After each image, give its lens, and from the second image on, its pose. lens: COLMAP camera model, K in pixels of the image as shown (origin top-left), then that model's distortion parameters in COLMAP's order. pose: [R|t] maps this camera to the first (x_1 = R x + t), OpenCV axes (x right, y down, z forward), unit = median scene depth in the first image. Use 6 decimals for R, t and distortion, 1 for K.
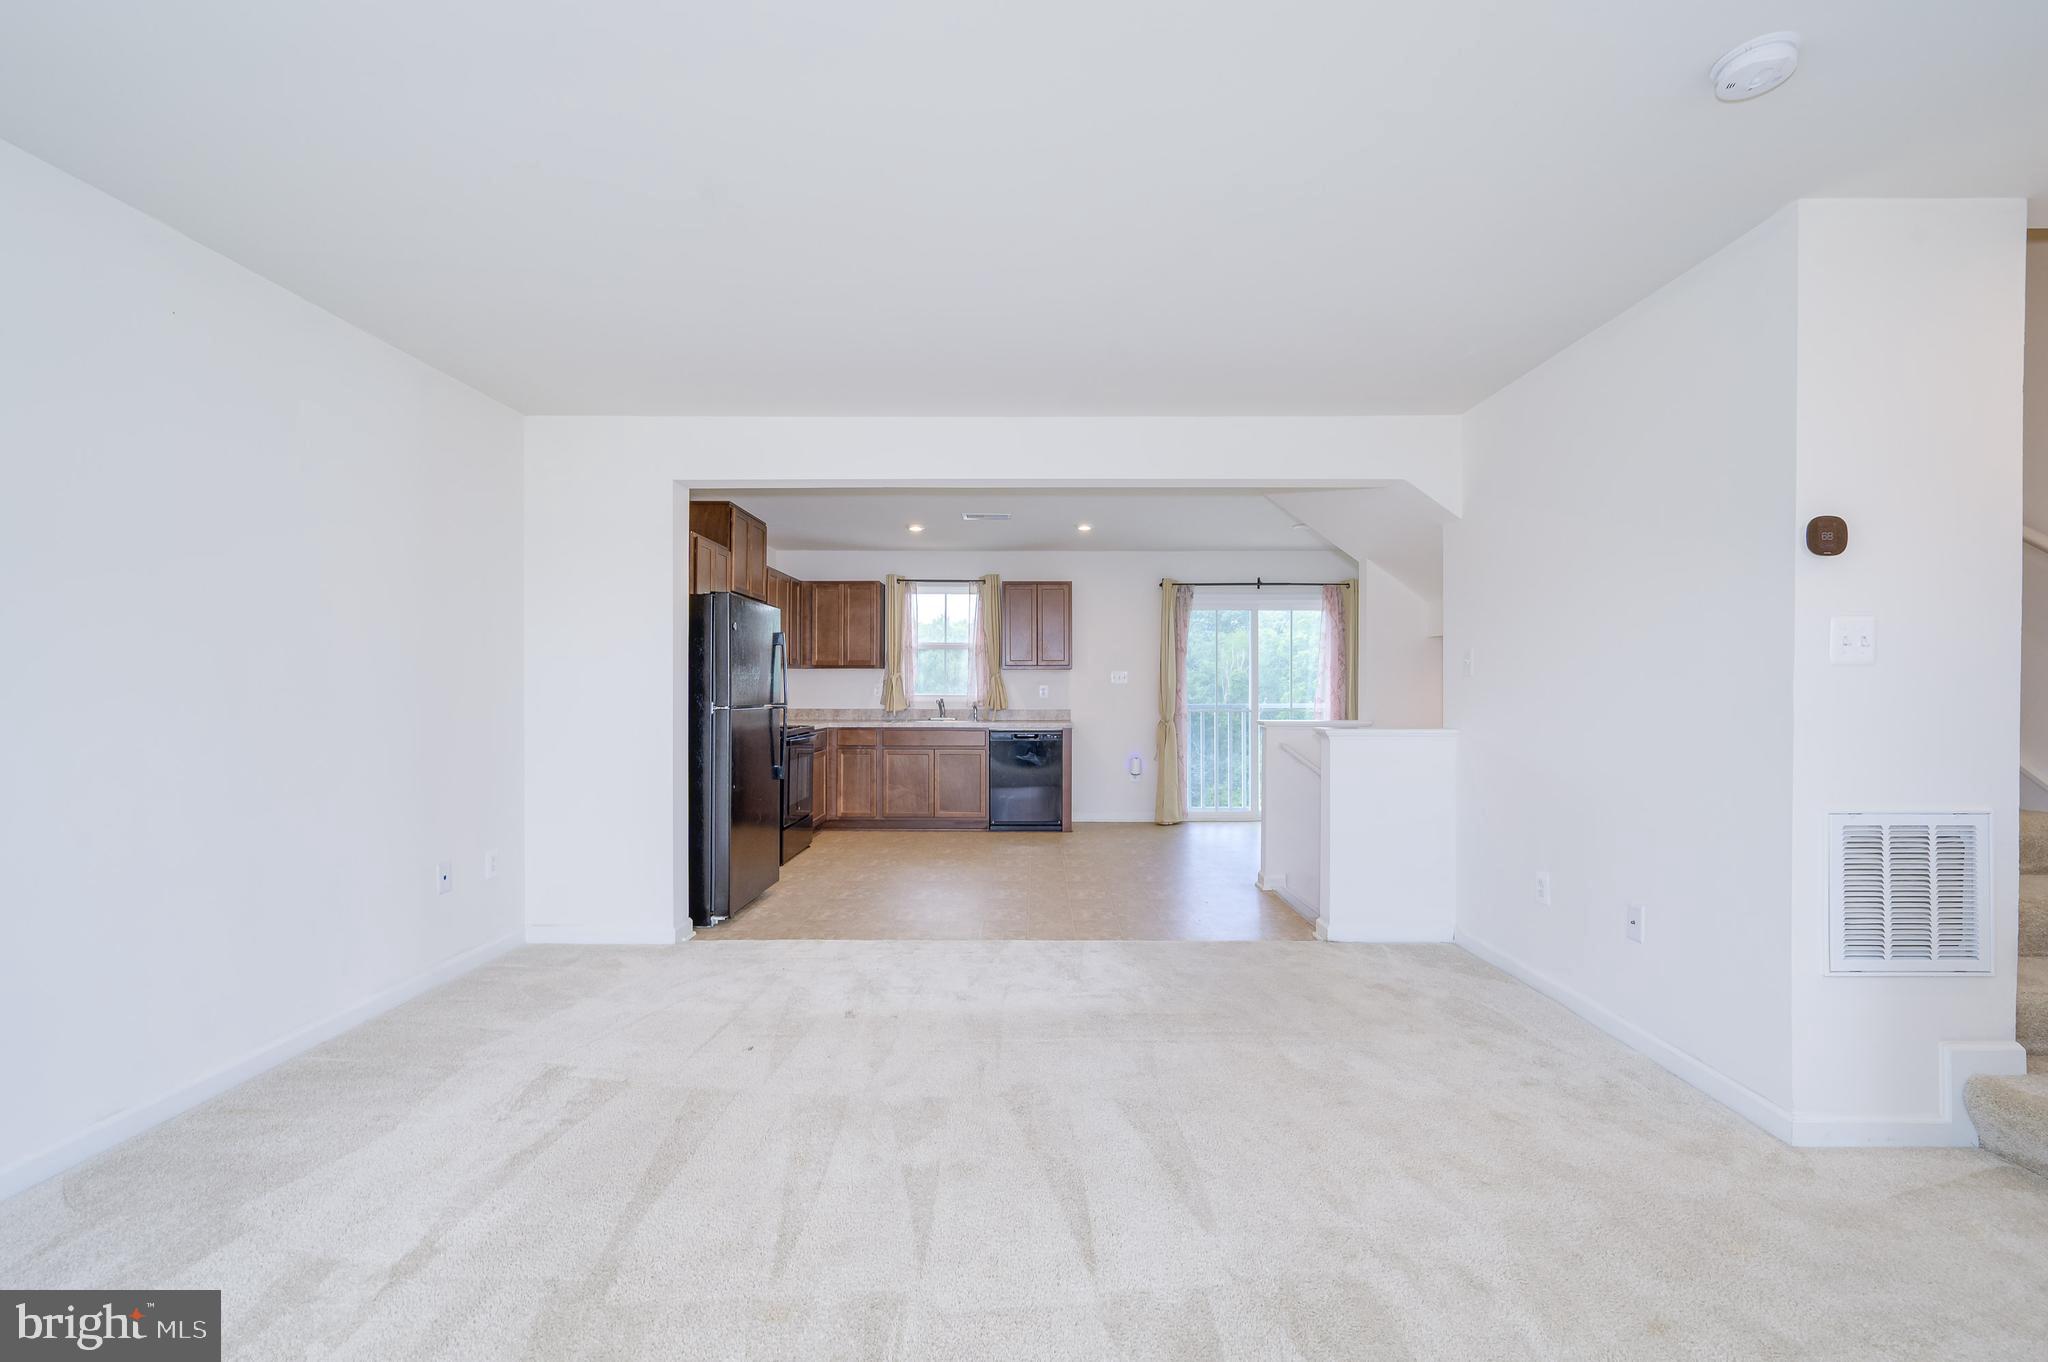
lens RADIAL K [[896.6, 0, 1005.2], [0, 896.6, 690.1], [0, 0, 1]] dist [-0.000138, 0.000828]
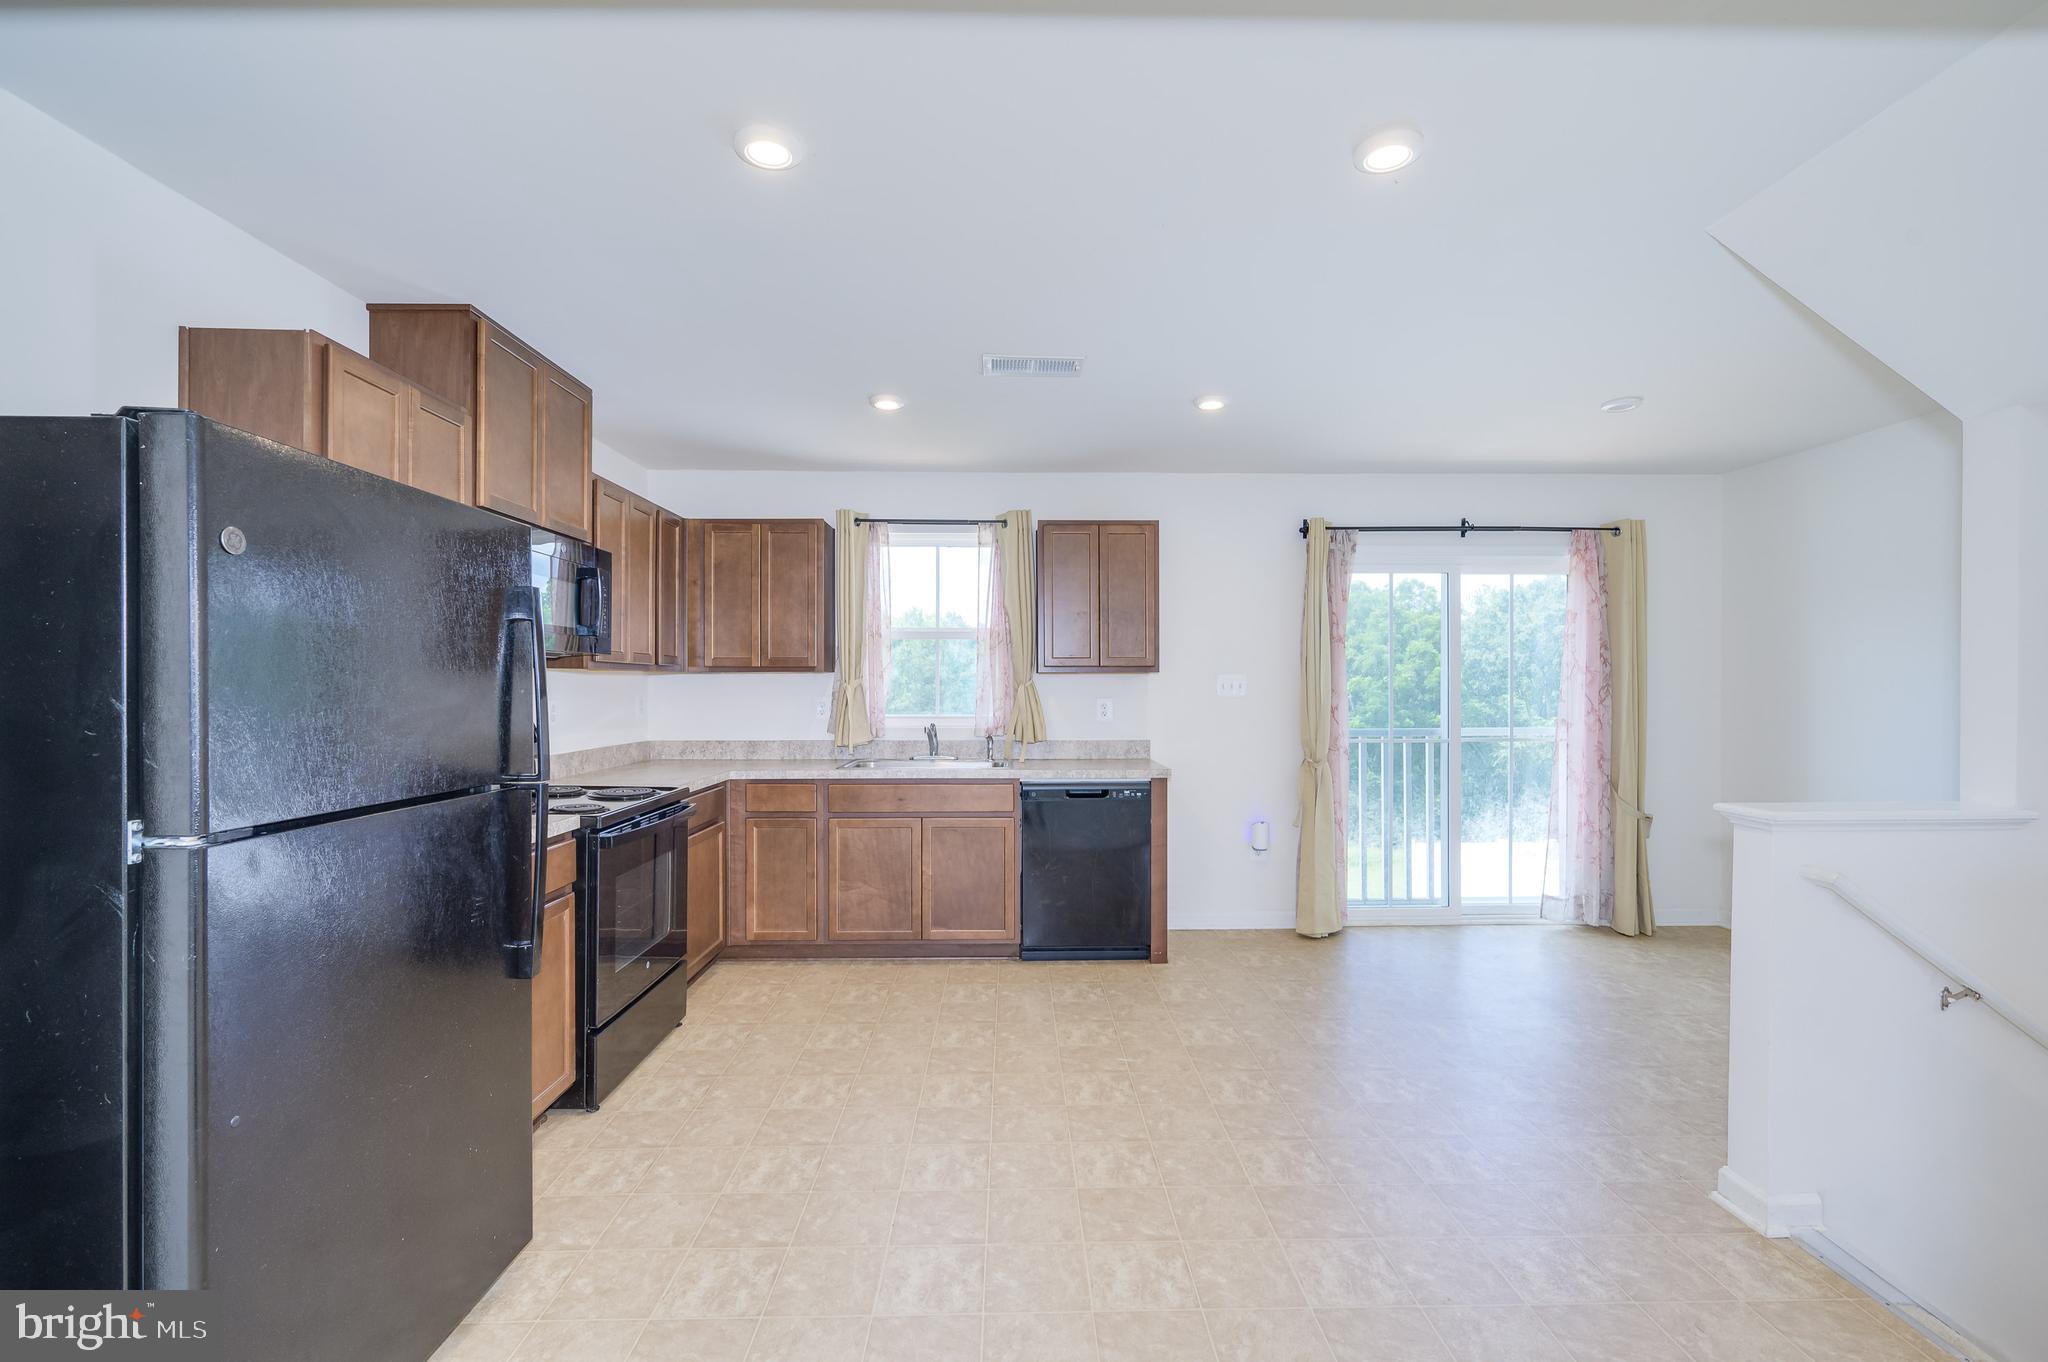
lens RADIAL K [[904.9, 0, 1020.8], [0, 904.9, 692.2], [0, 0, 1]] dist [0.001287, -0.000314]
pose [[0.998863, -0.003088, 0.047564, -0.042364], [0.002727, 0.999967, 0.007663, -0.015582], [-0.047586, -0.007525, 0.998839, 0.418347]]
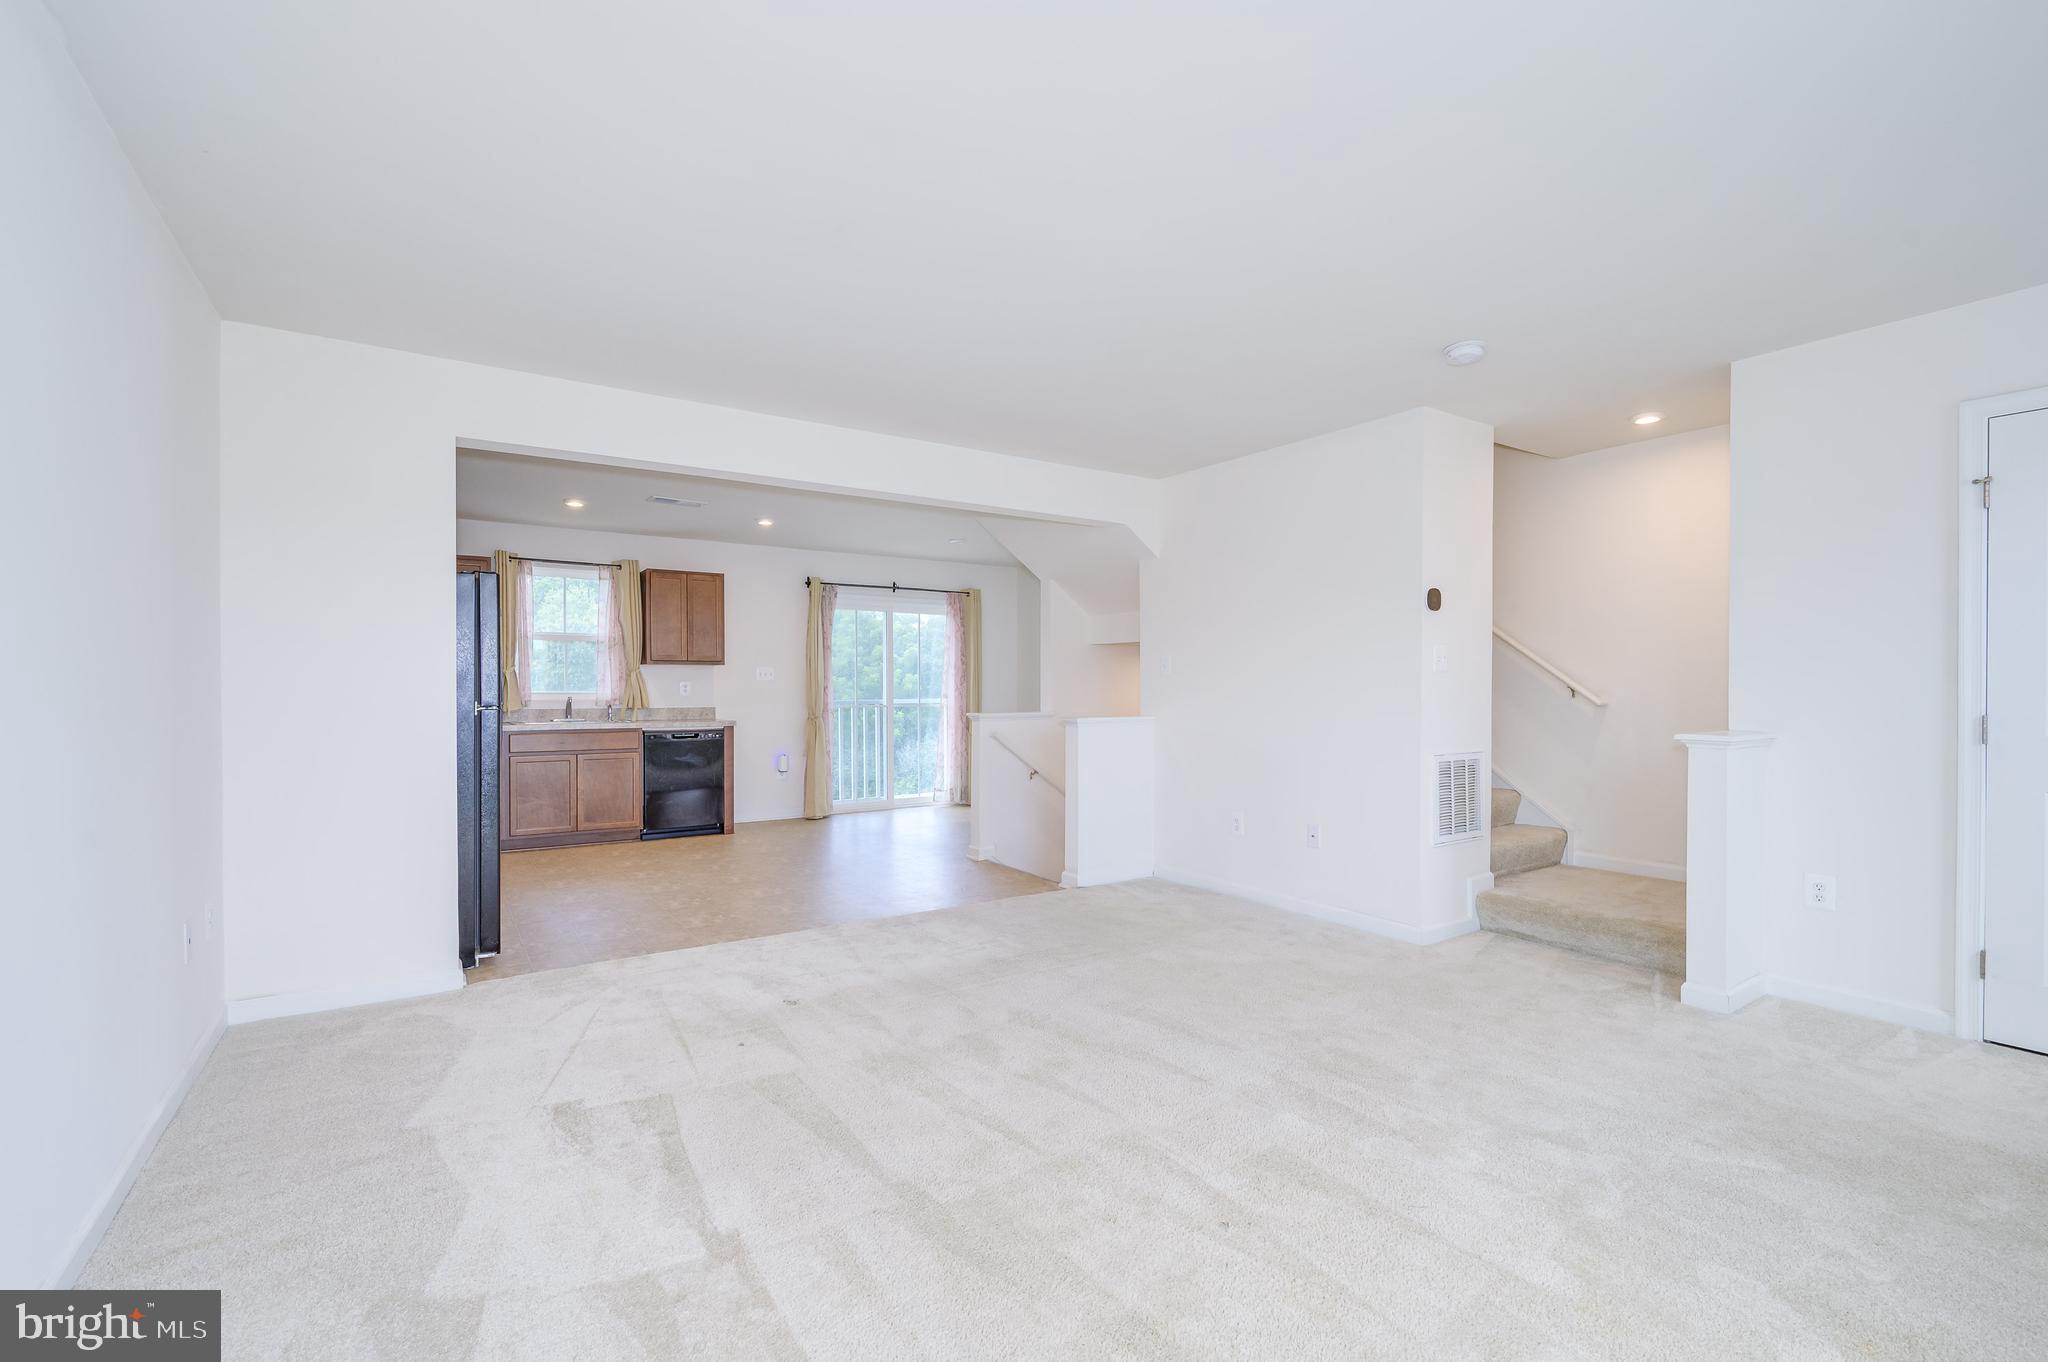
lens RADIAL K [[943.3, 0, 1036.5], [0, 943.3, 697.2], [0, 0, 1]] dist [0.003310, -0.000121]
pose [[0.813775, -0.007794, 0.581128, -0.240655], [0.001373, 0.999933, 0.011488, -0.000392], [-0.581179, -0.008551, 0.813731, -0.018848]]
